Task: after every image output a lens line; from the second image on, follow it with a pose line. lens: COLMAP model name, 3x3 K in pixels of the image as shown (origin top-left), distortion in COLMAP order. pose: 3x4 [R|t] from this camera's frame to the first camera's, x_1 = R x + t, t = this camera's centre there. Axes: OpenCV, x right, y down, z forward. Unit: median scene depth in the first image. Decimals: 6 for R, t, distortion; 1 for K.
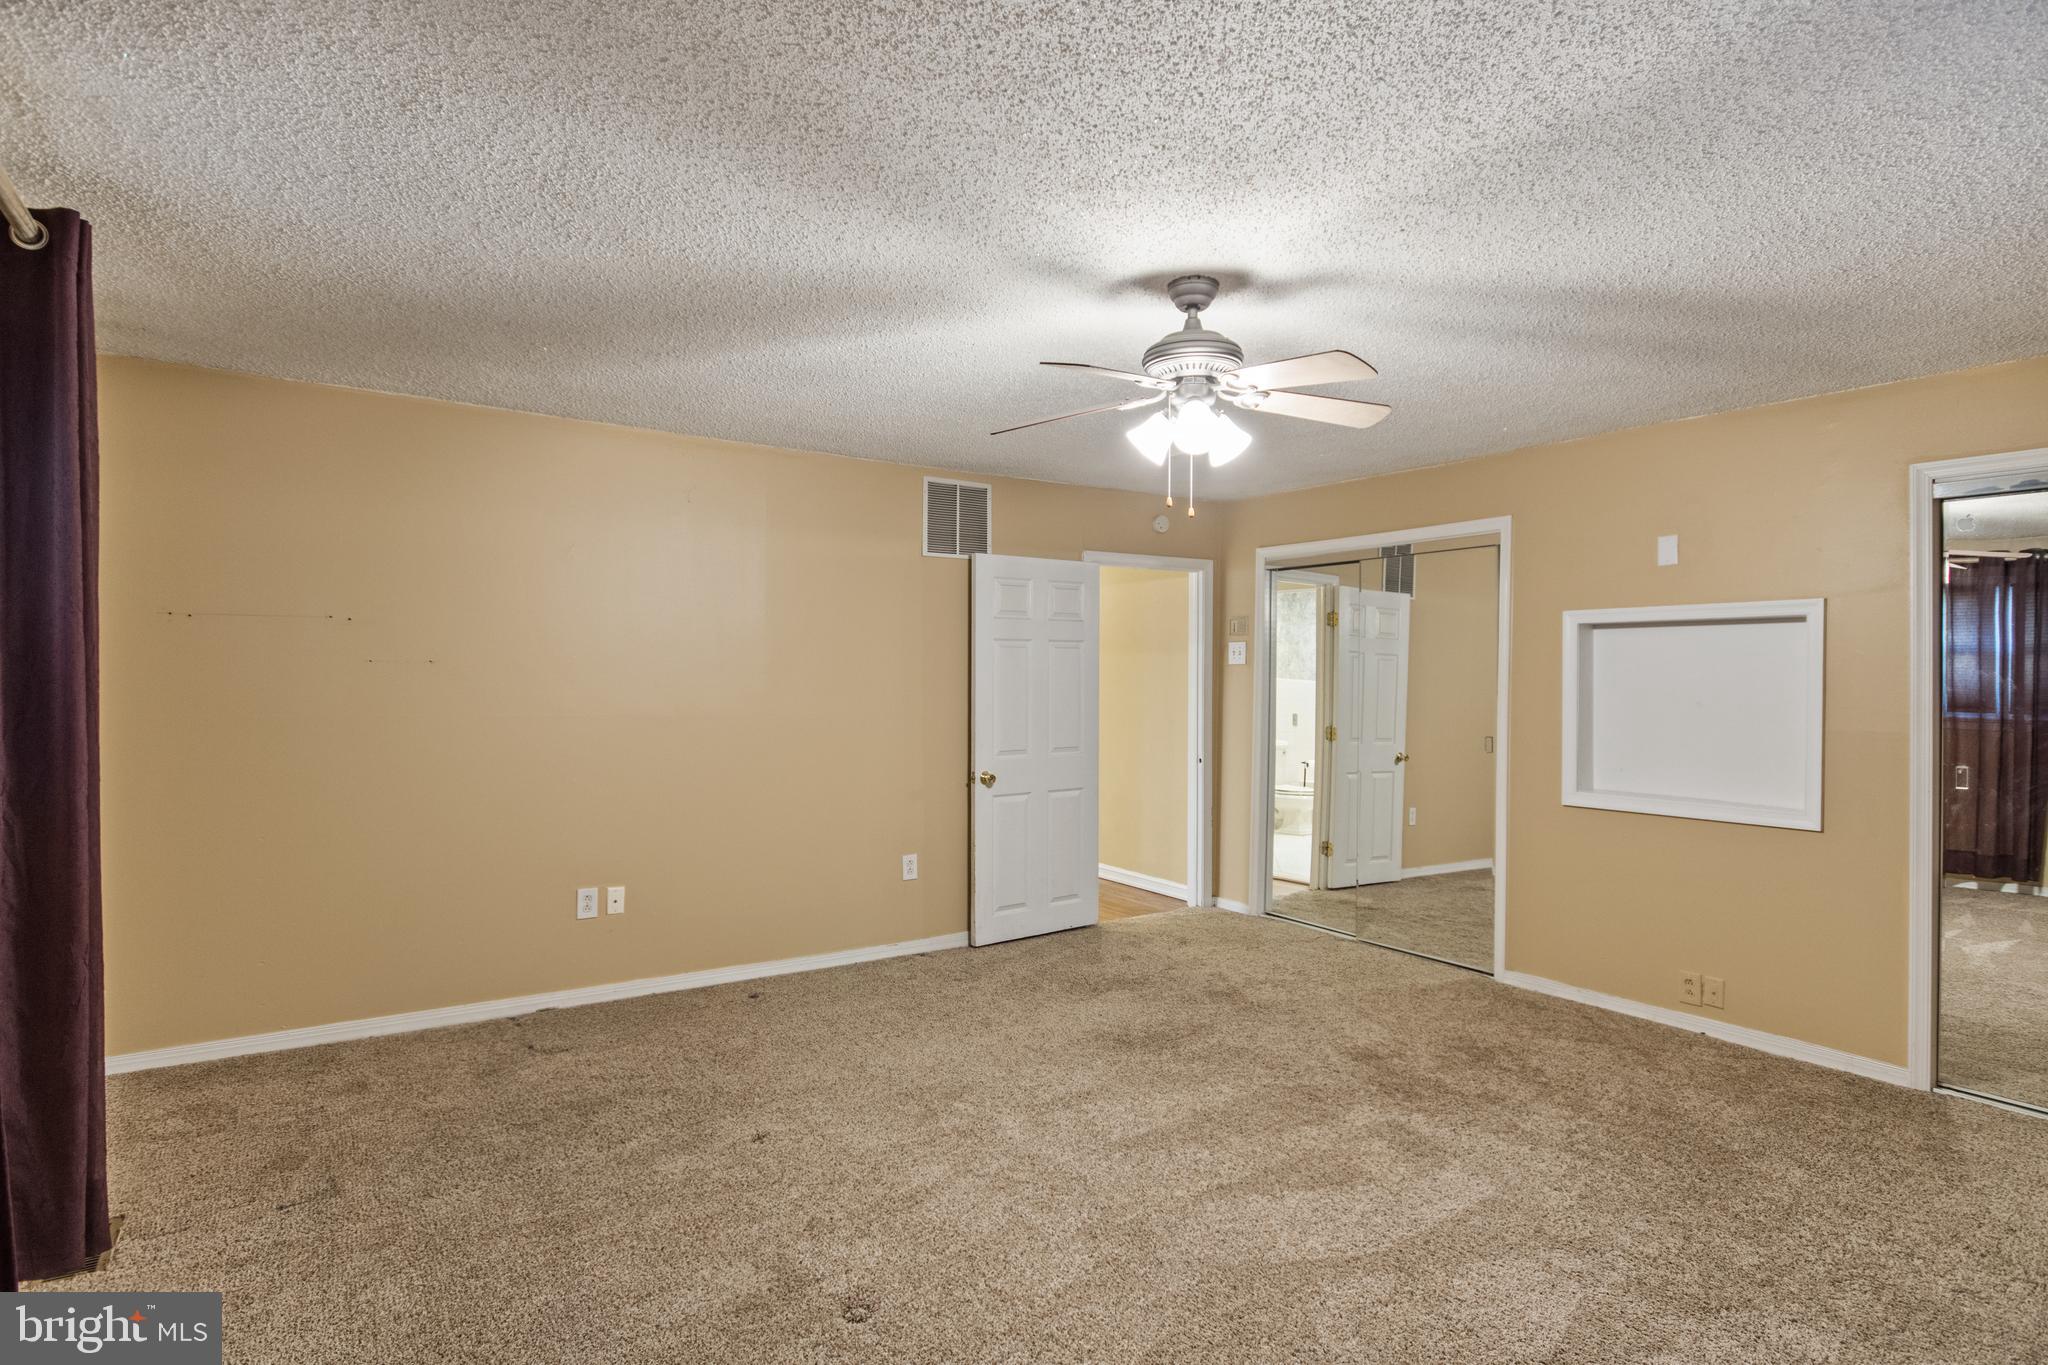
lens RADIAL K [[1040.5, 0, 1044.8], [0, 1040.5, 677.0], [0, 0, 1]] dist [0.001952, -0.000316]
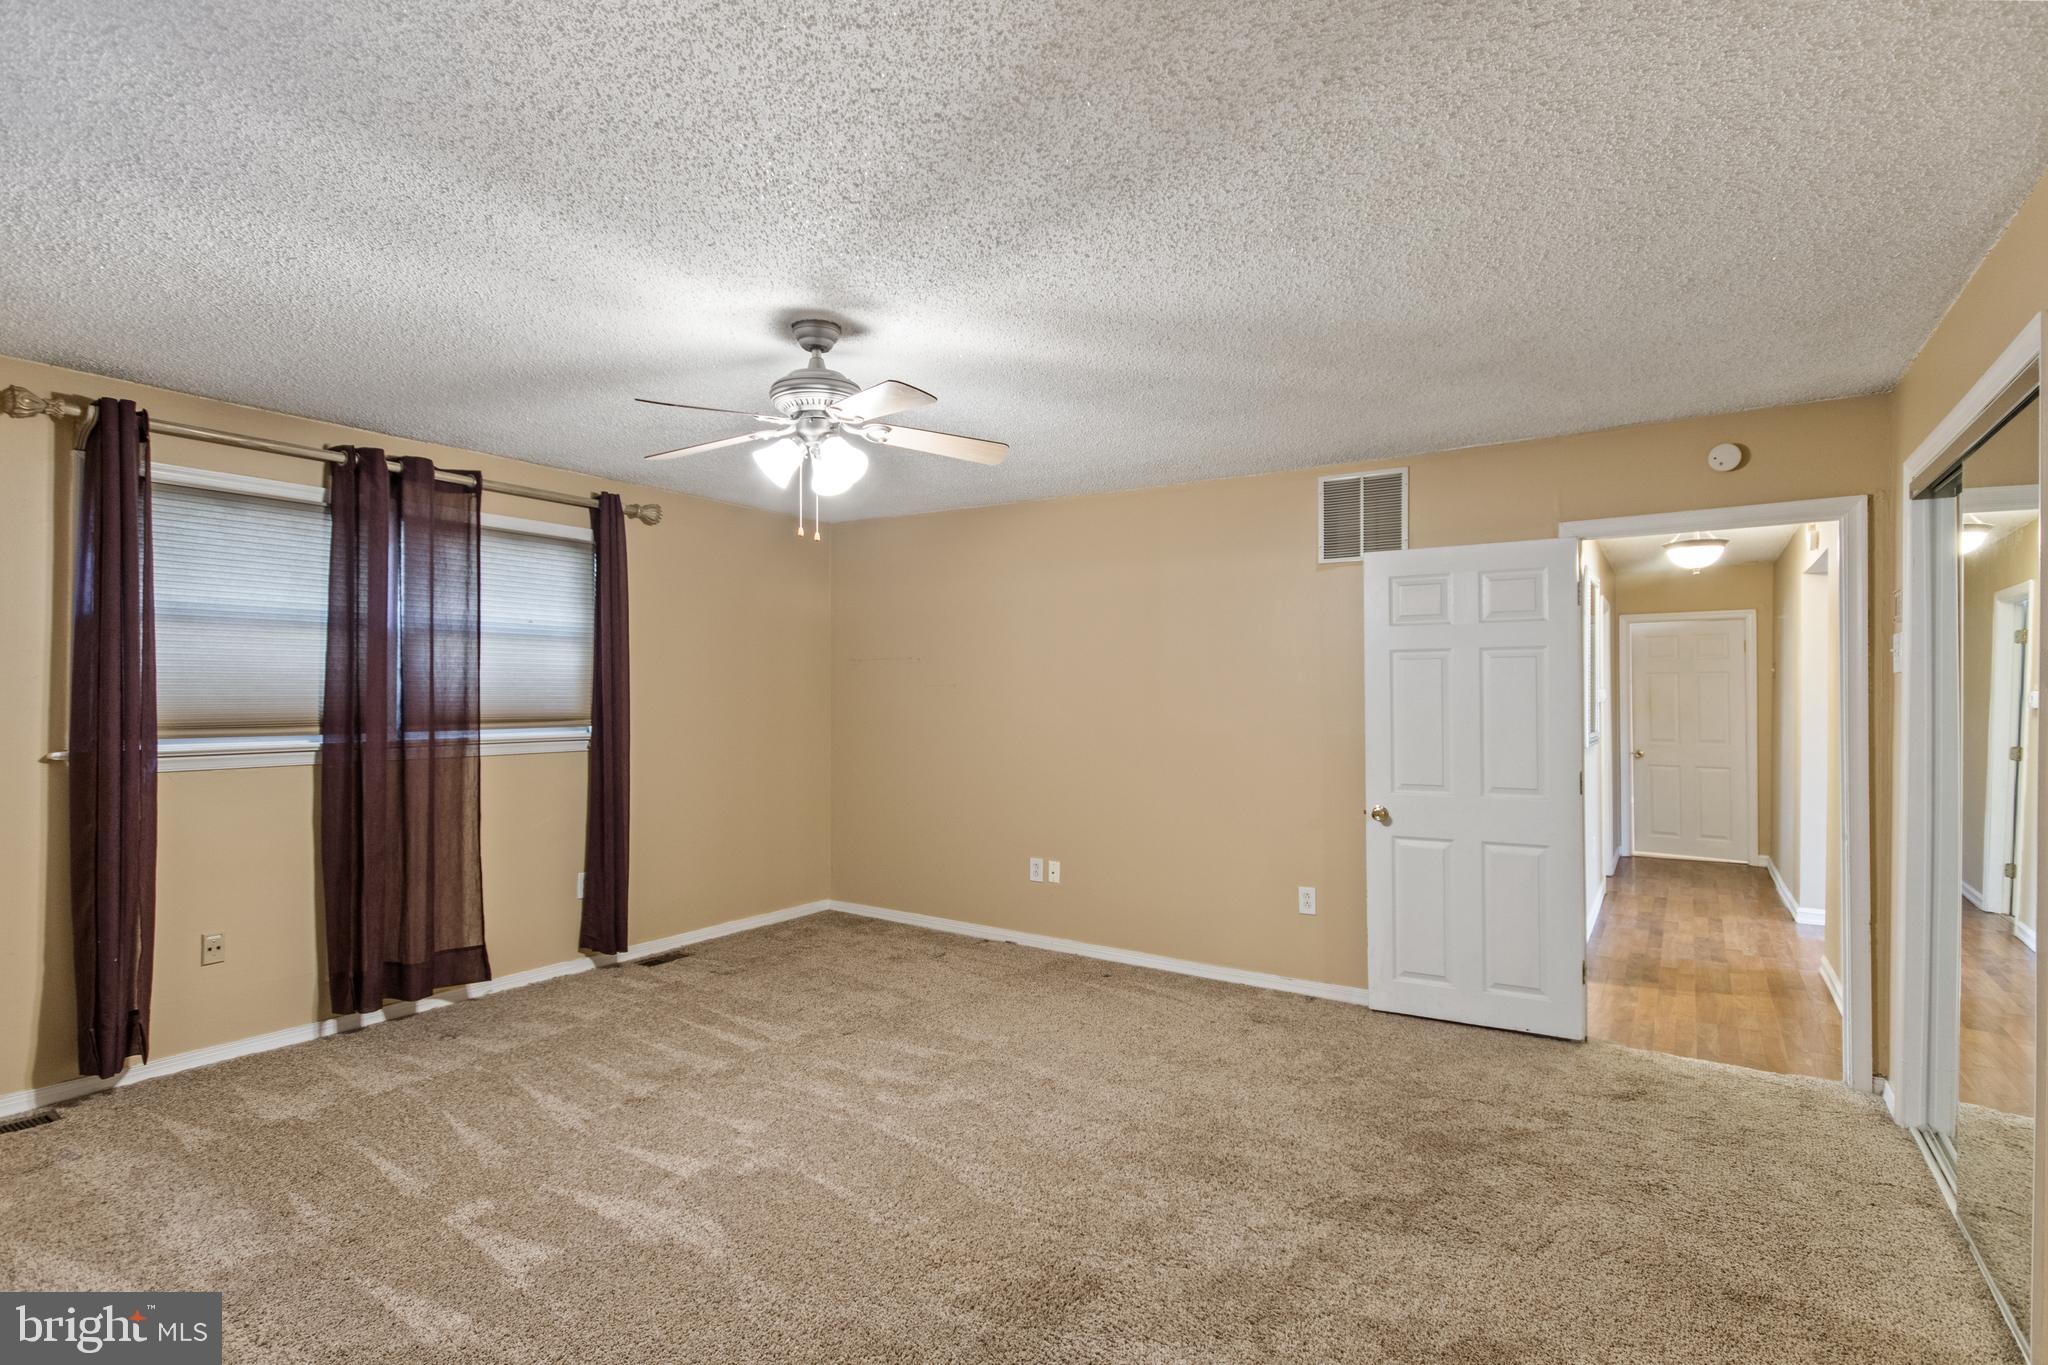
lens RADIAL K [[1040.5, 0, 1035.8], [0, 1040.5, 689.0], [0, 0, 1]] dist [0.001952, -0.000316]
pose [[0.368582, -0.010641, -0.929534, 0.647806], [-0.002225, 0.999922, -0.012329, 0.005834], [0.929593, 0.006613, 0.368529, 0.432594]]
